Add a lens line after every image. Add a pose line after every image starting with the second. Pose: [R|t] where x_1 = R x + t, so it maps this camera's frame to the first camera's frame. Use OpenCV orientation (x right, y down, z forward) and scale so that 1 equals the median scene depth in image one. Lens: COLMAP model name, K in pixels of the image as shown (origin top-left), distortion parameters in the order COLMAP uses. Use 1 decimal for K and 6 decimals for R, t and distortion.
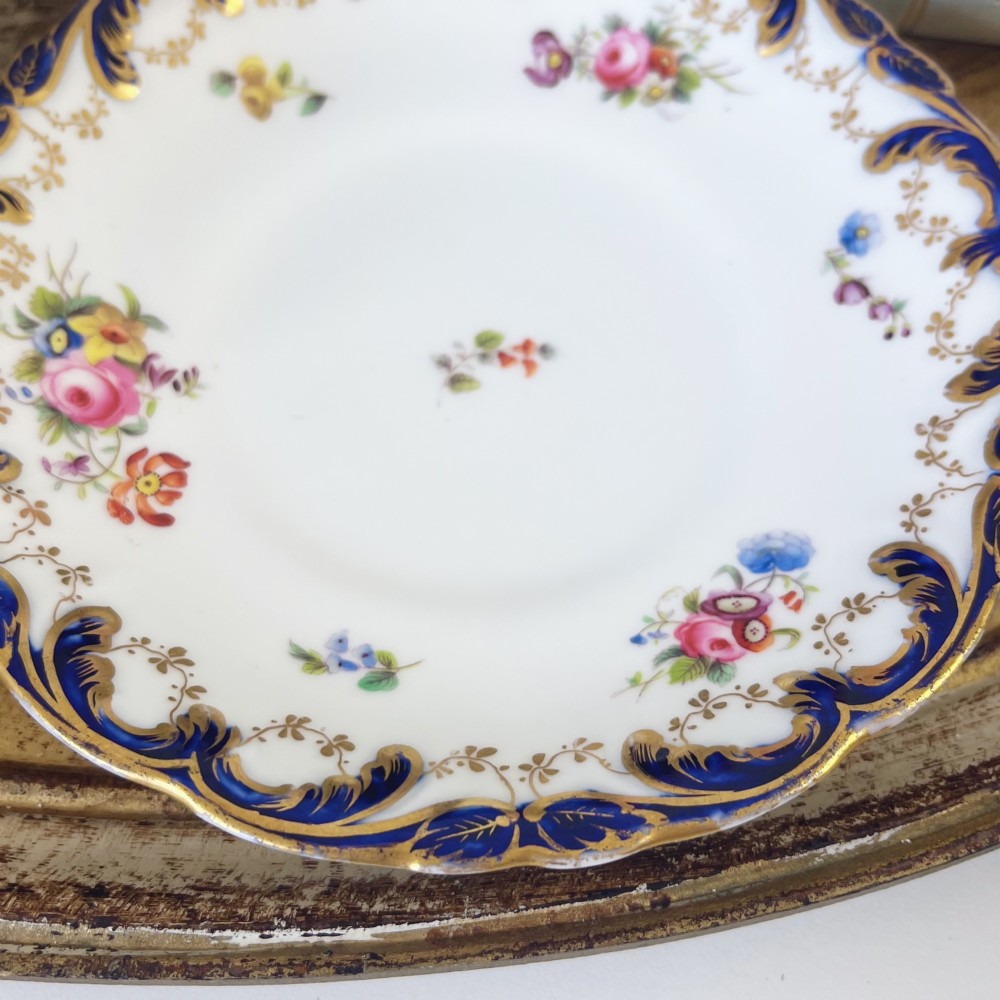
lens RADIAL K [[1287.5, 0, 501.8], [0, 1287.5, 497.7], [0, 0, 1]] dist [-0.004000, 0.000000]
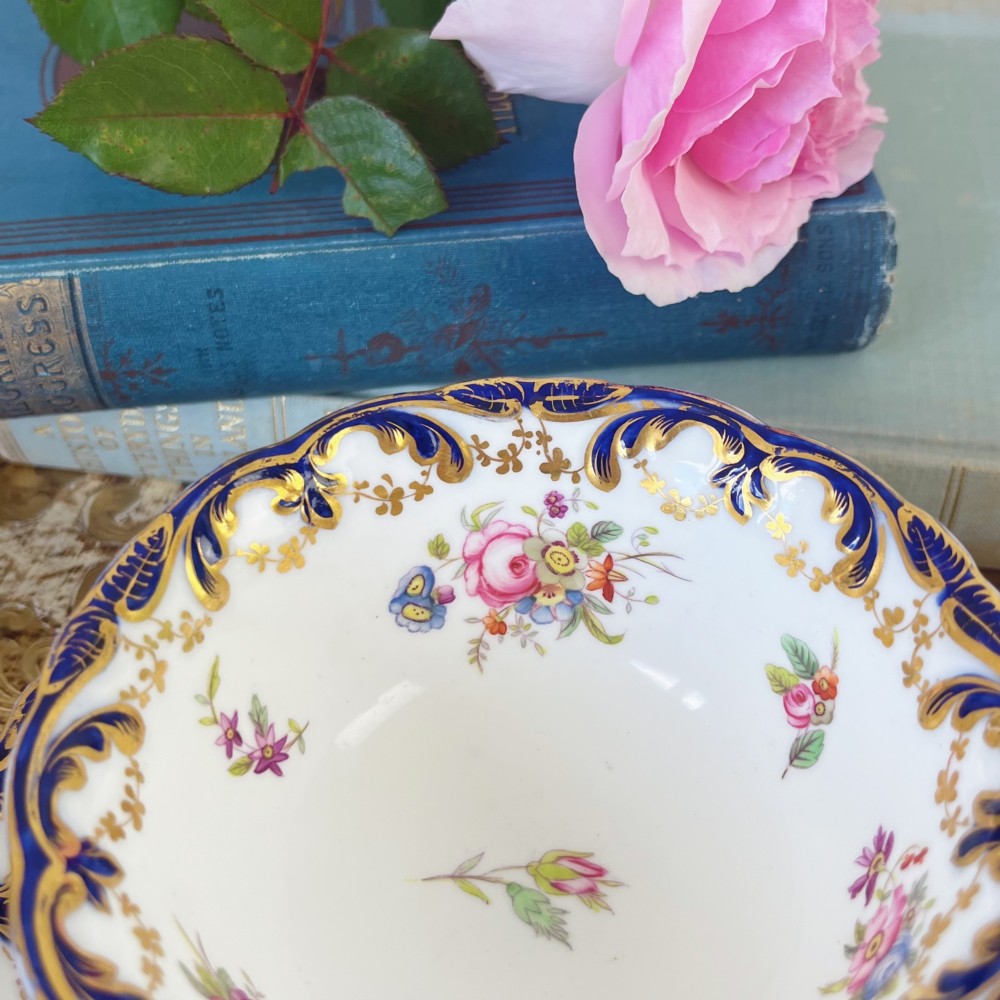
lens RADIAL K [[1287.5, 0, 509.0], [0, 1287.5, 498.0], [0, 0, 1]] dist [-0.004000, 0.000000]
pose [[0.999848, -0.013739, -0.010748, -0.019785], [0.010201, 0.960341, -0.278641, -0.161430], [0.014150, 0.278489, 0.960335, -0.033660]]
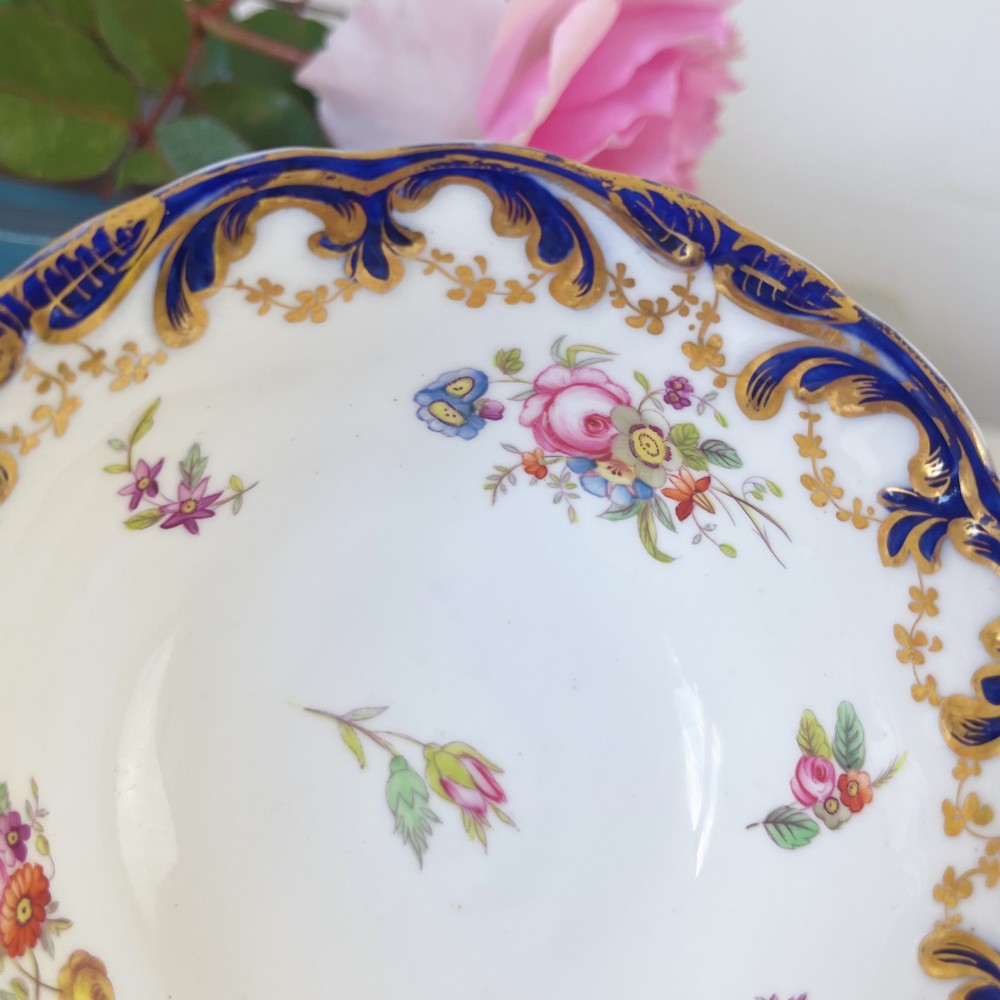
lens RADIAL K [[1287.5, 0, 502.3], [0, 1287.5, 496.6], [0, 0, 1]] dist [-0.004000, 0.000000]
pose [[0.882737, 0.469434, 0.020184, -0.070364], [-0.465898, 0.868897, 0.167202, -0.472726], [0.060953, -0.156999, 0.985716, 0.216638]]
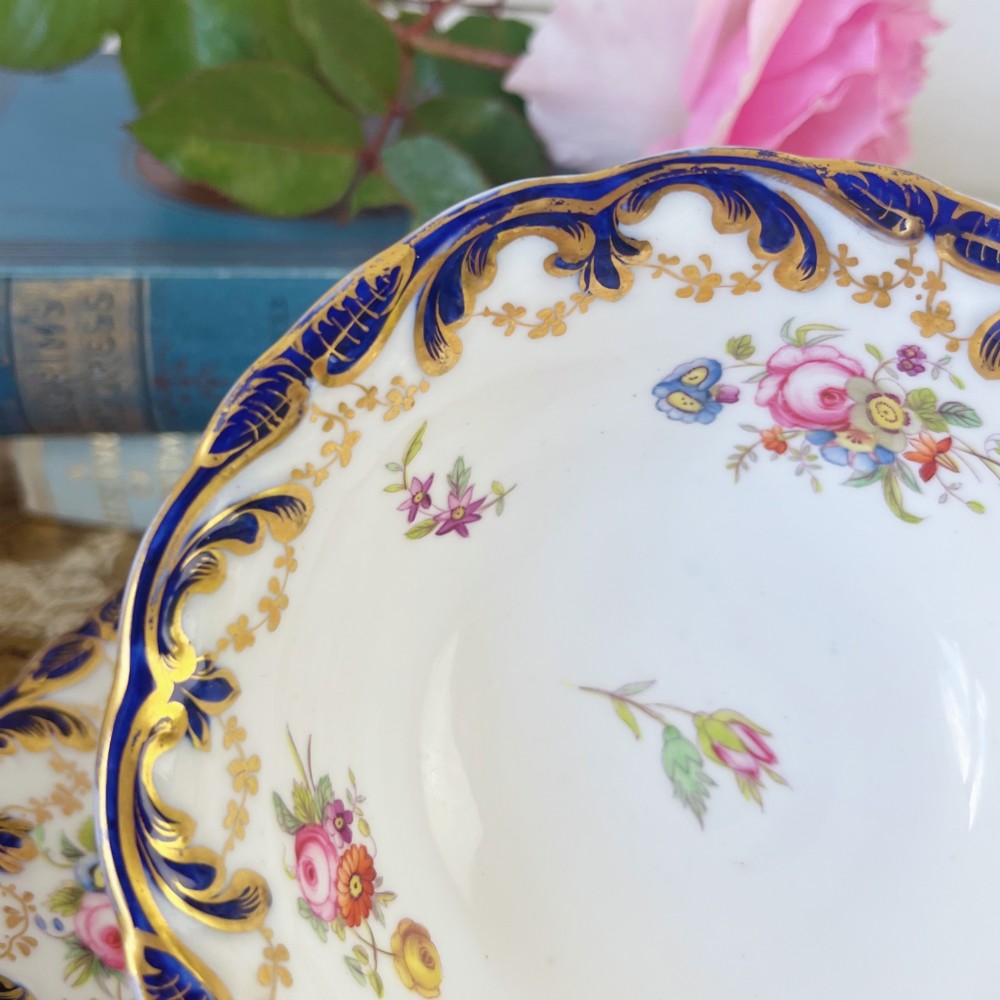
lens RADIAL K [[1287.5, 0, 503.9], [0, 1287.5, 487.9], [0, 0, 1]] dist [-0.004000, 0.000000]
pose [[0.915078, 0.382470, -0.127864, -0.088563], [-0.340219, 0.902397, 0.264445, -0.499707], [0.216527, -0.198486, 0.955887, 0.167453]]
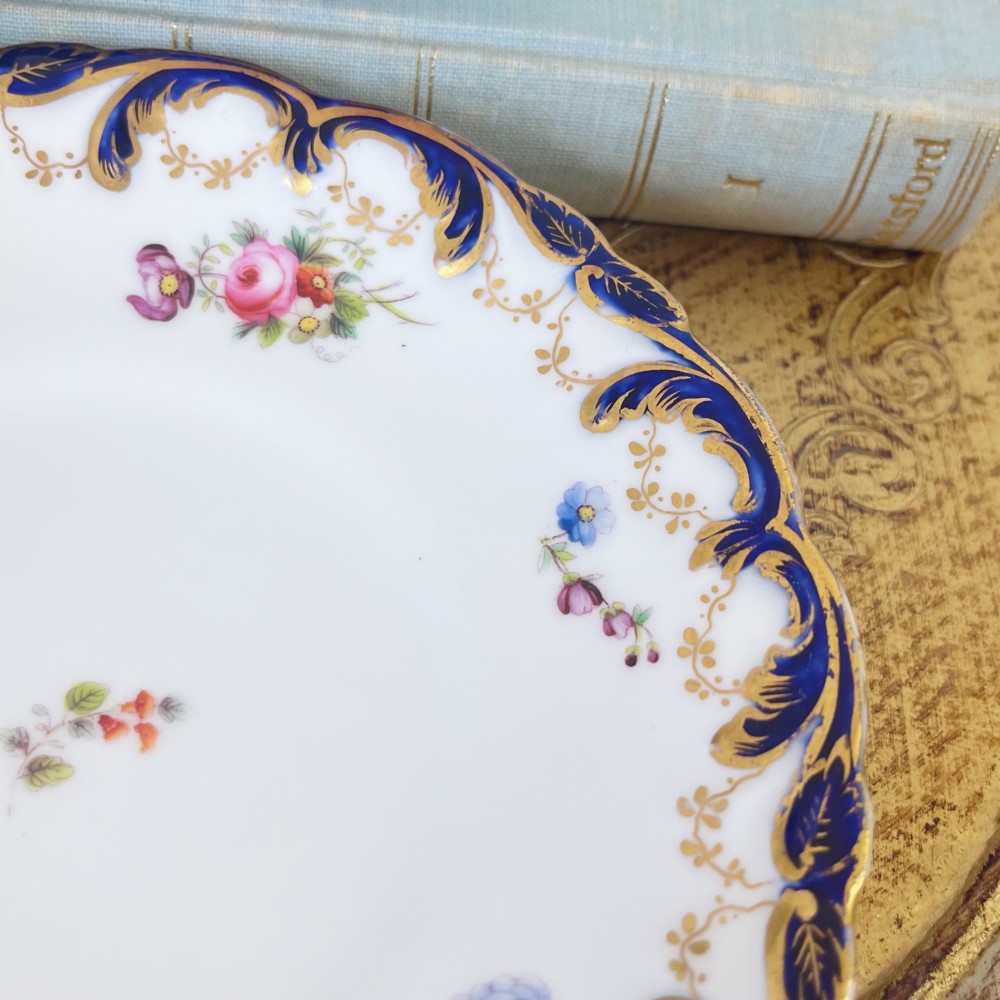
lens RADIAL K [[1287.5, 0, 510.2], [0, 1287.5, 496.8], [0, 0, 1]] dist [-0.004000, 0.000000]
pose [[0.979796, -0.069007, 0.187715, 0.102783], [0.078246, 0.996038, -0.042255, -0.204450], [-0.184055, 0.056089, 0.981314, 0.288528]]
